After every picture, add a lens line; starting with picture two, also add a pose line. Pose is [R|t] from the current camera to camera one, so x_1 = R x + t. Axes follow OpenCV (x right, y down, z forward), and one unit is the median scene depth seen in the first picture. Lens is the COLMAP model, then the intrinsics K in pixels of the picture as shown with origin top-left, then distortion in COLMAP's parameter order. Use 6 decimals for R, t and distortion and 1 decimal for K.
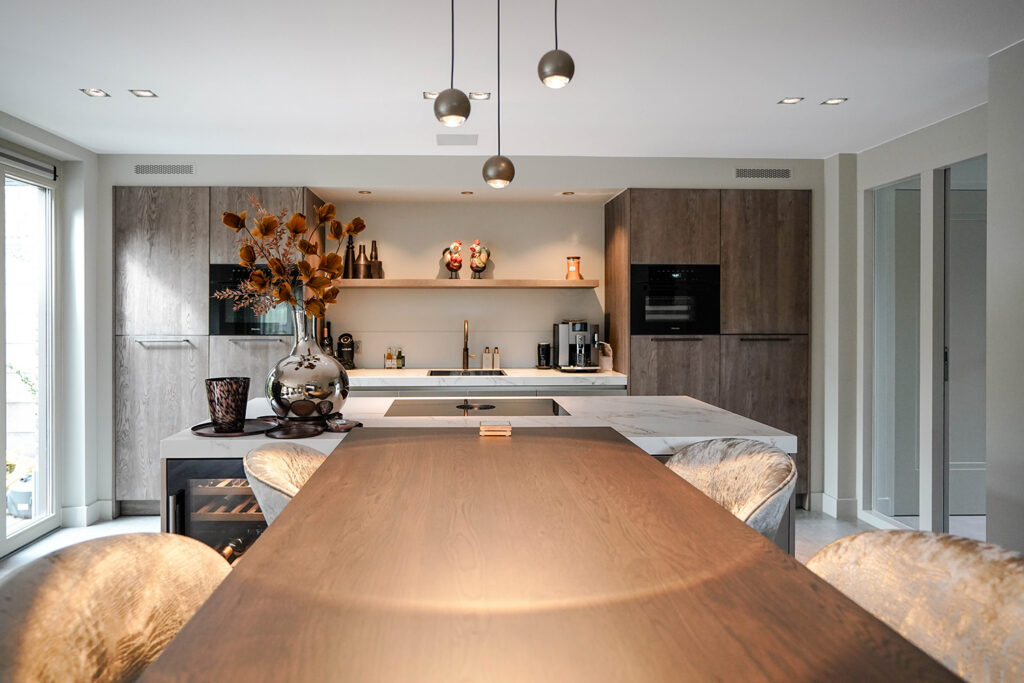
lens RADIAL K [[665.7, 0, 484.9], [0, 665.7, 318.8], [0, 0, 1]] dist [-0.025119, 0.019809]
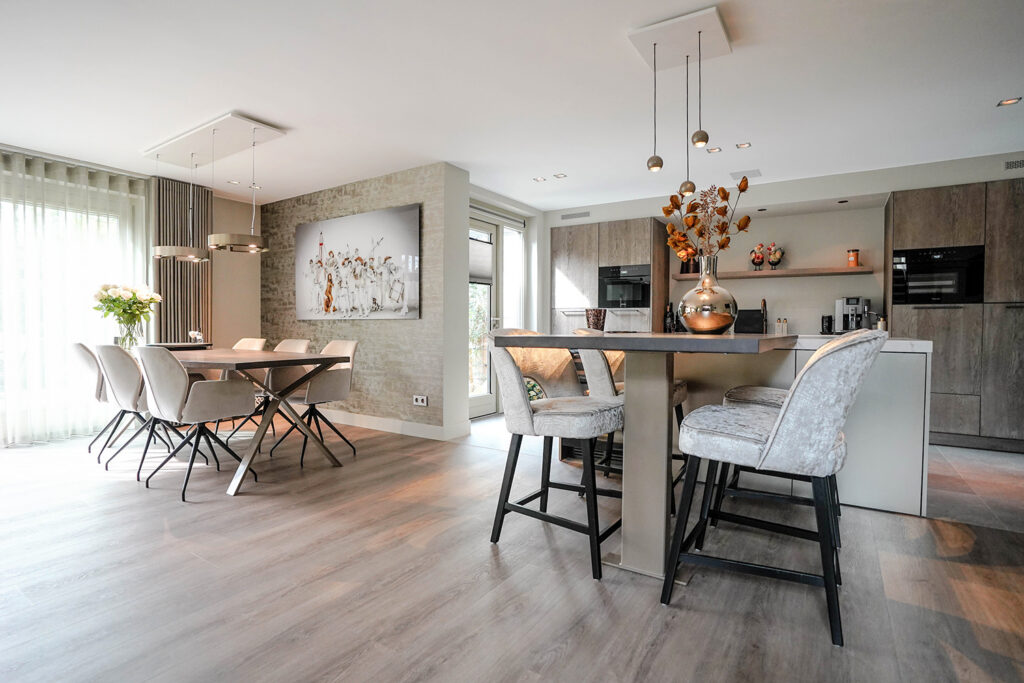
lens RADIAL K [[511.2, 0, 518.7], [0, 511.2, 337.6], [0, 0, 1]] dist [-0.057536, 0.022008]
pose [[0.821016, 0.018501, -0.570605, 0.175058], [-0.009371, 0.999777, 0.018933, 0.076753], [0.570828, -0.010197, 0.821006, -0.214855]]
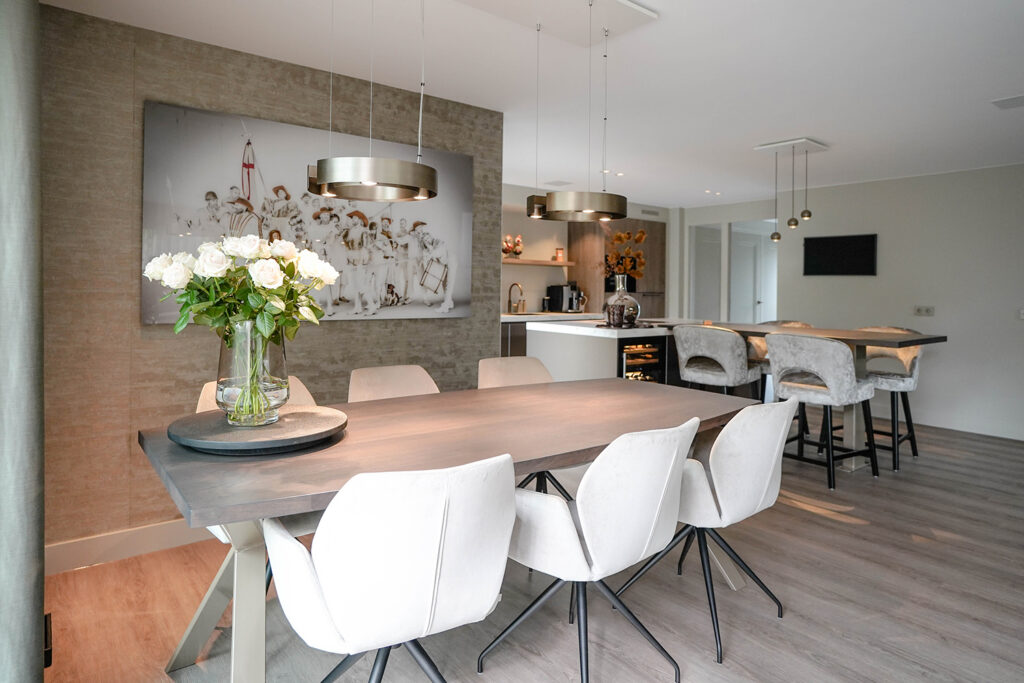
lens RADIAL K [[605.9, 0, 490.3], [0, 605.9, 286.9], [0, 0, 1]] dist [-0.028946, 0.007942]
pose [[0.817322, 0.015237, 0.575980, -1.031681], [-0.014314, 0.999879, -0.006140, 0.023110], [-0.576003, -0.003226, 0.817441, -0.217391]]
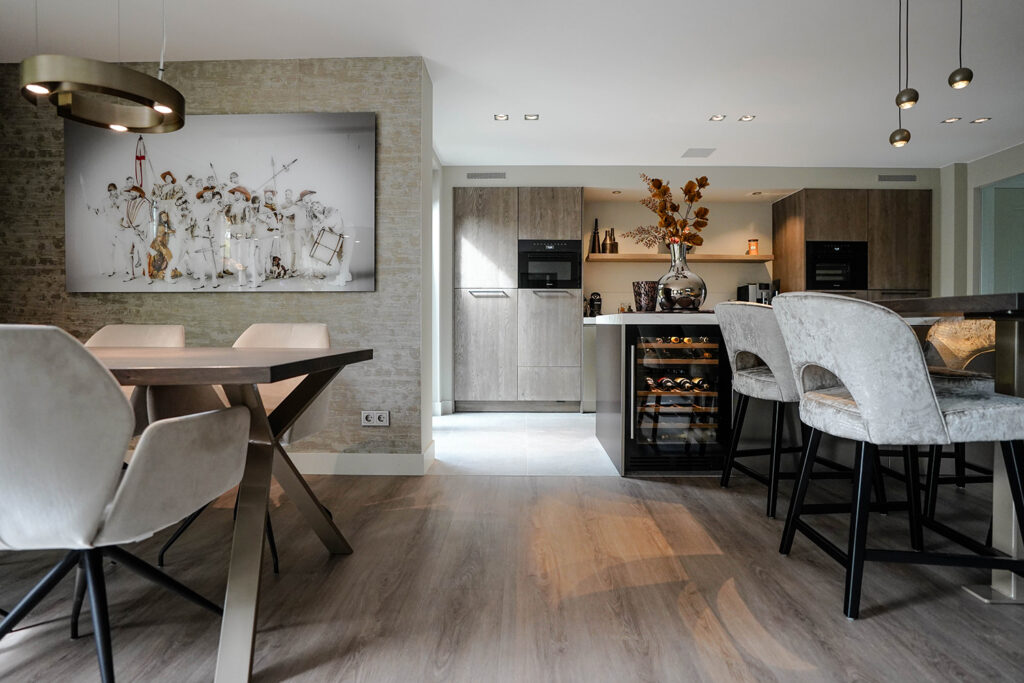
lens RADIAL K [[527.8, 0, 519.7], [0, 527.8, 327.7], [0, 0, 1]] dist [-0.055504, 0.020062]
pose [[0.998864, 0.002956, -0.047563, -0.346526], [-0.002799, 0.999990, 0.003352, 0.104123], [0.047573, -0.003215, 0.998863, -0.155335]]
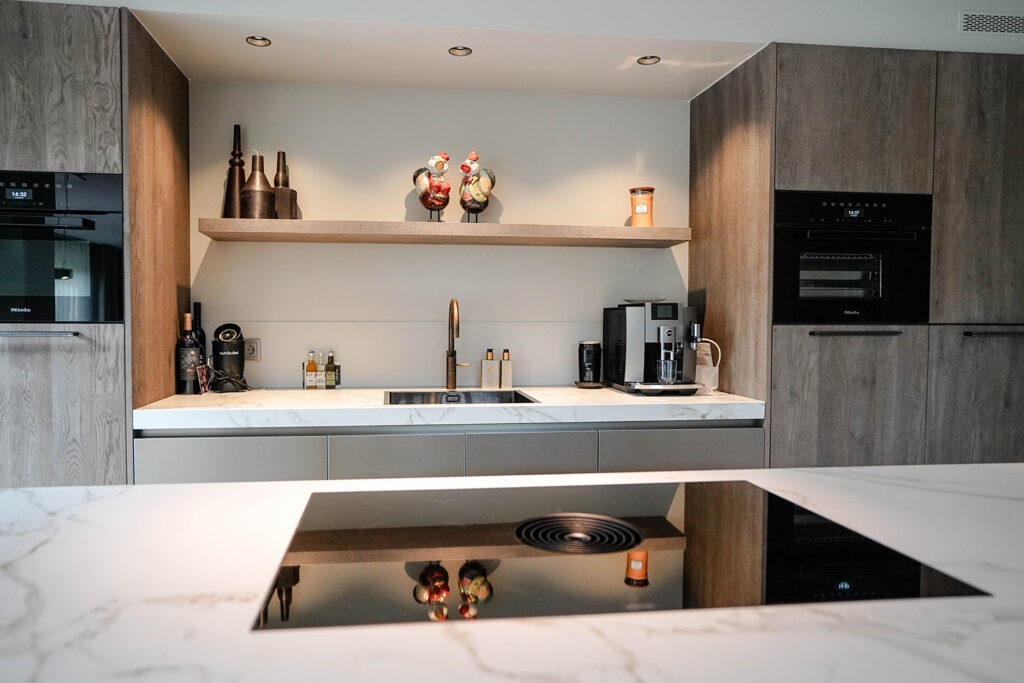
lens RADIAL K [[665.7, 0, 479.7], [0, 665.7, 348.5], [0, 0, 1]] dist [-0.025119, 0.019809]
pose [[0.996537, -0.000729, 0.083146, -0.056879], [-0.002258, 0.999355, 0.035831, 0.025101], [-0.083119, -0.035895, 0.995893, 0.492380]]
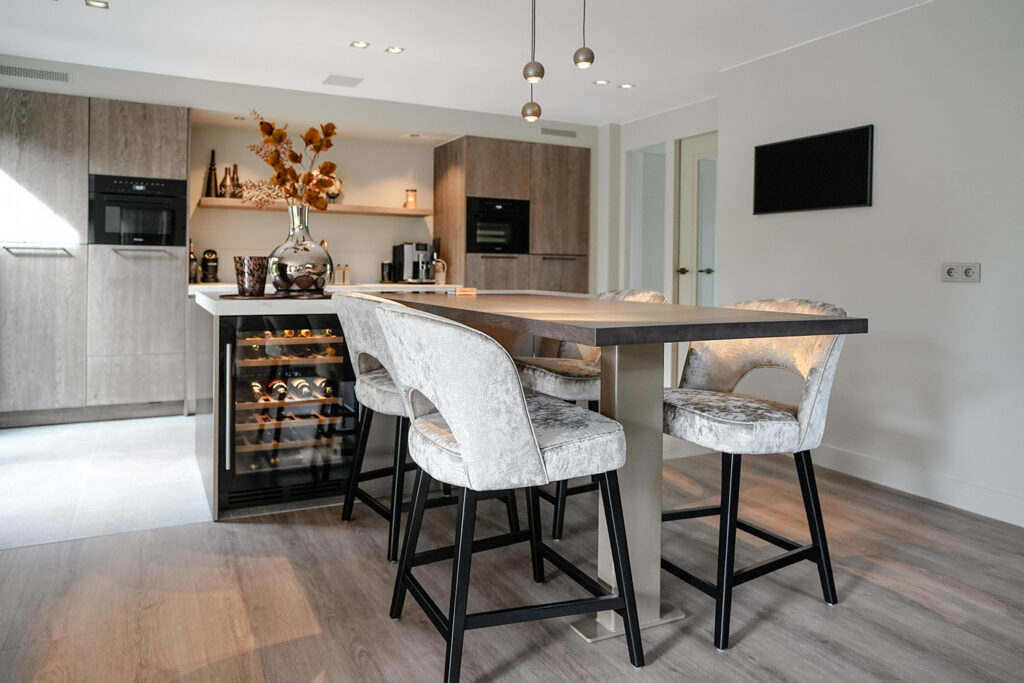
lens RADIAL K [[665.7, 0, 452.4], [0, 665.7, 272.9], [0, 0, 1]] dist [-0.025119, 0.019809]
pose [[0.923488, 0.008894, 0.383523, -0.281468], [-0.011187, 0.999930, 0.003749, 0.056810], [-0.383463, -0.007753, 0.923524, -0.141473]]
